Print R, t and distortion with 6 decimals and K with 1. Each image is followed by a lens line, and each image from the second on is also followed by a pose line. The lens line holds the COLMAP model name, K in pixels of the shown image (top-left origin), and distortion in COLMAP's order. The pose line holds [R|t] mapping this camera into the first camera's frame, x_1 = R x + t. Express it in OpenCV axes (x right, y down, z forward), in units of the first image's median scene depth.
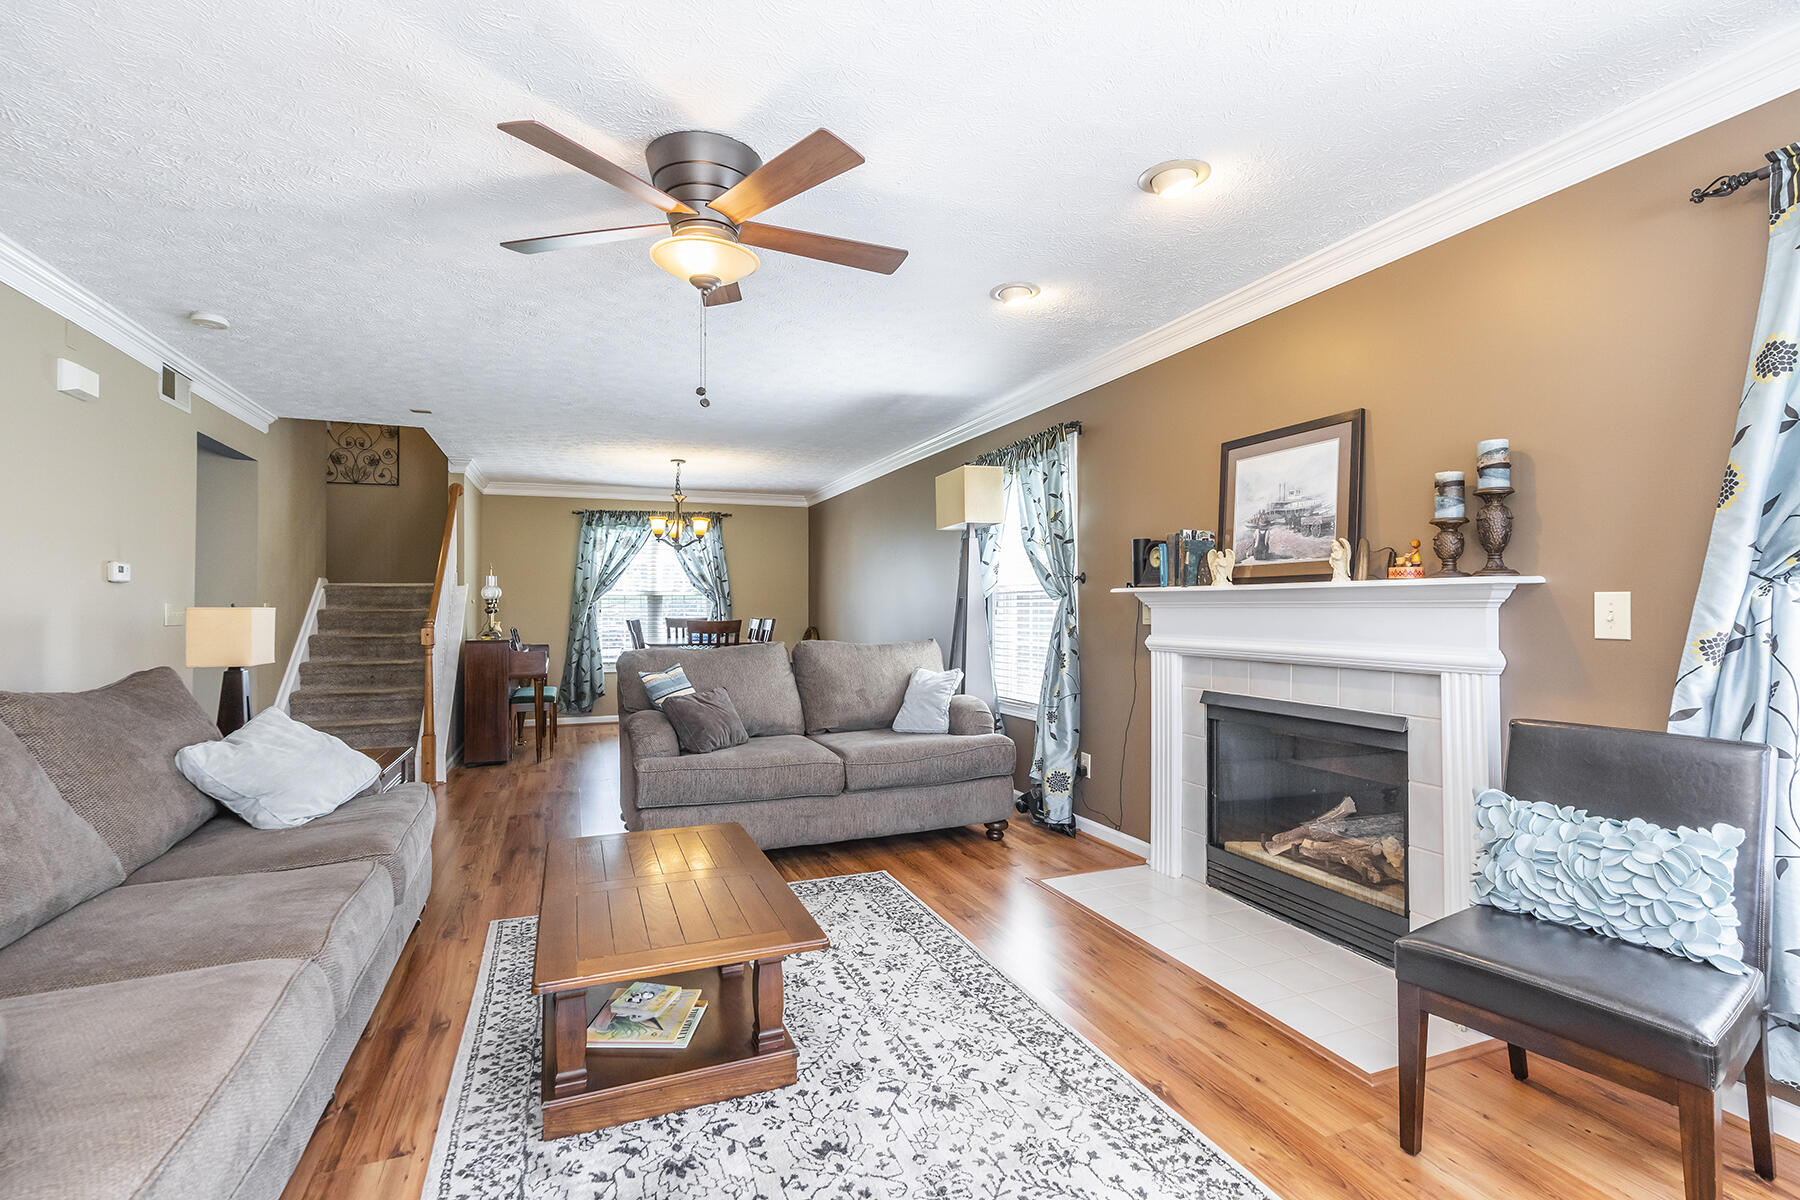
lens RADIAL K [[835.6, 0, 899.7], [0, 835.6, 602.0], [0, 0, 1]] dist [-0.003712, 0.001376]
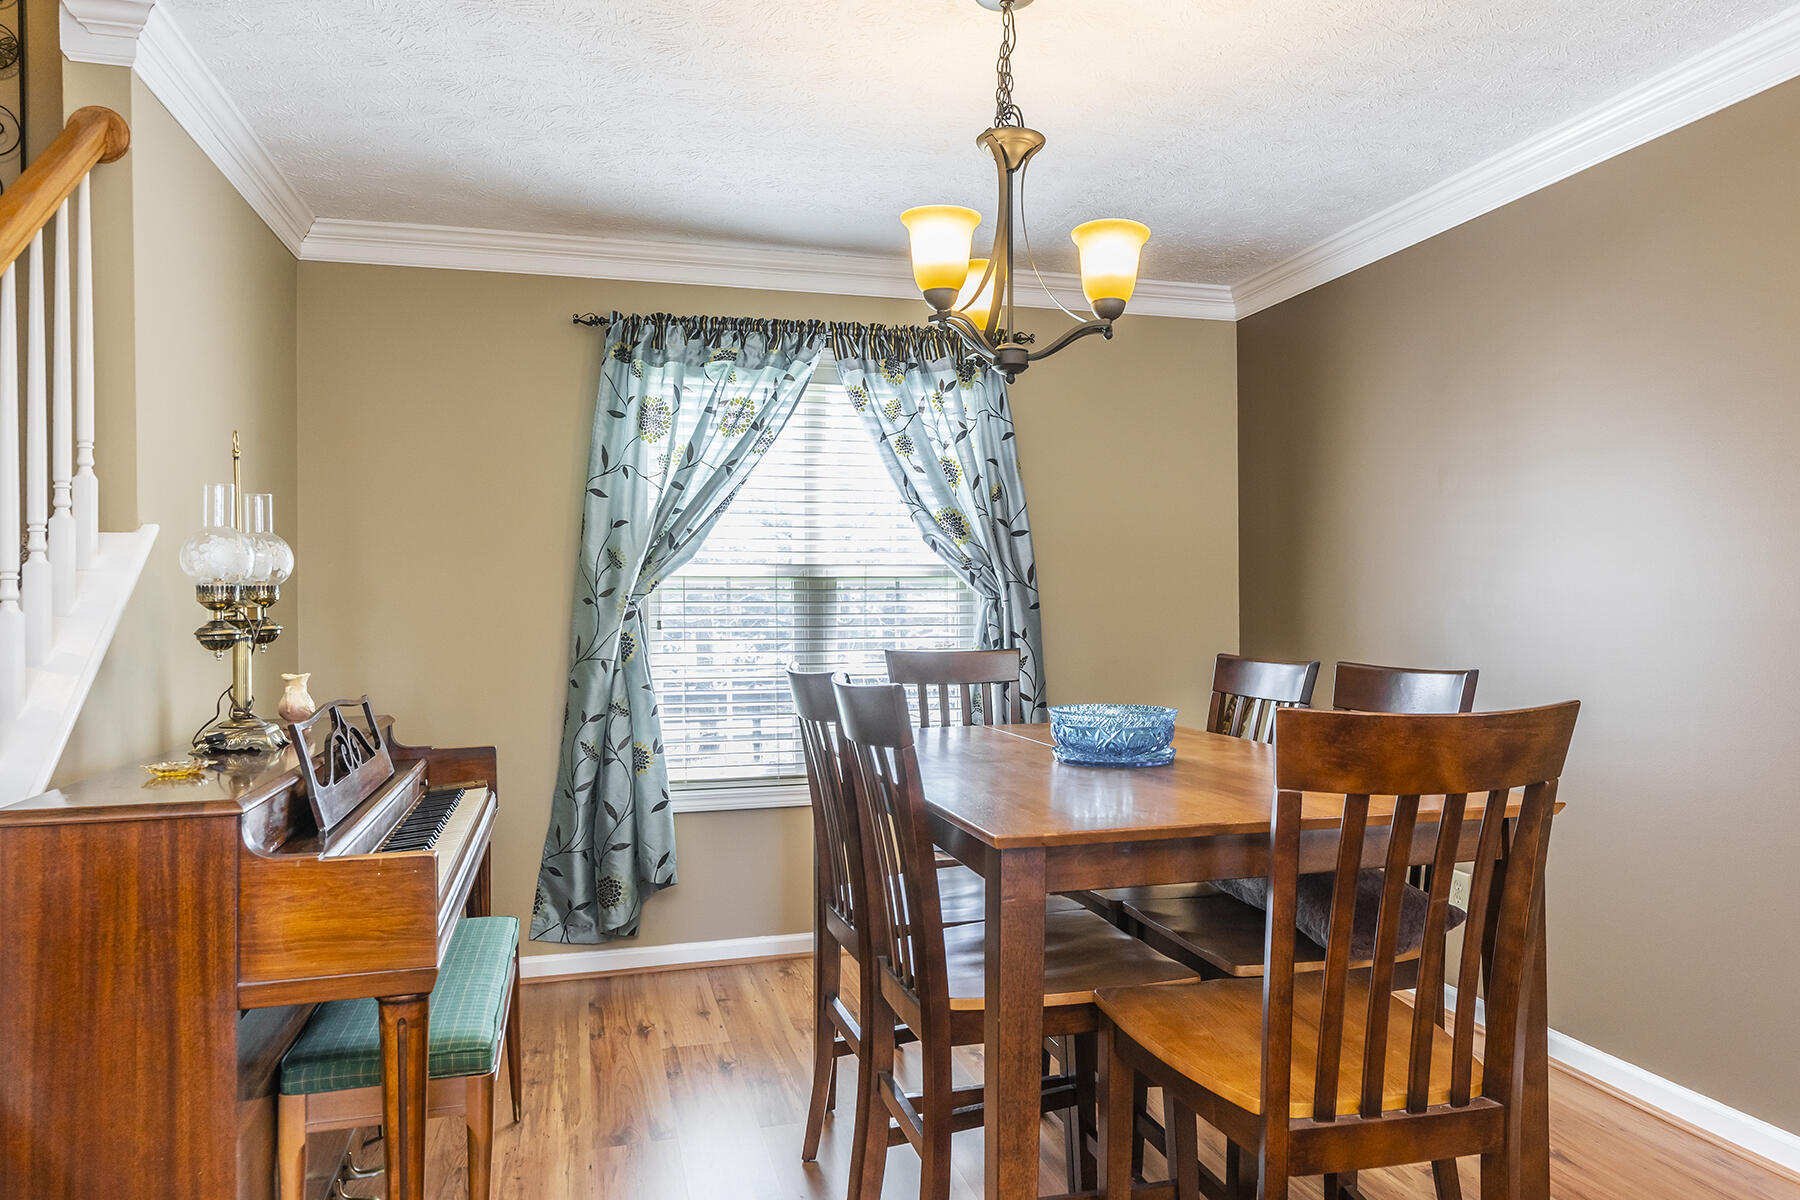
lens RADIAL K [[1102.2, 0, 901.4], [0, 1102.2, 603.1], [0, 0, 1]] dist [0.001733, 0.000070]
pose [[0.995146, -0.005540, -0.098258, -0.213329], [0.006185, 0.999961, 0.006264, -0.000039], [0.098220, -0.006841, 0.995141, 0.557357]]
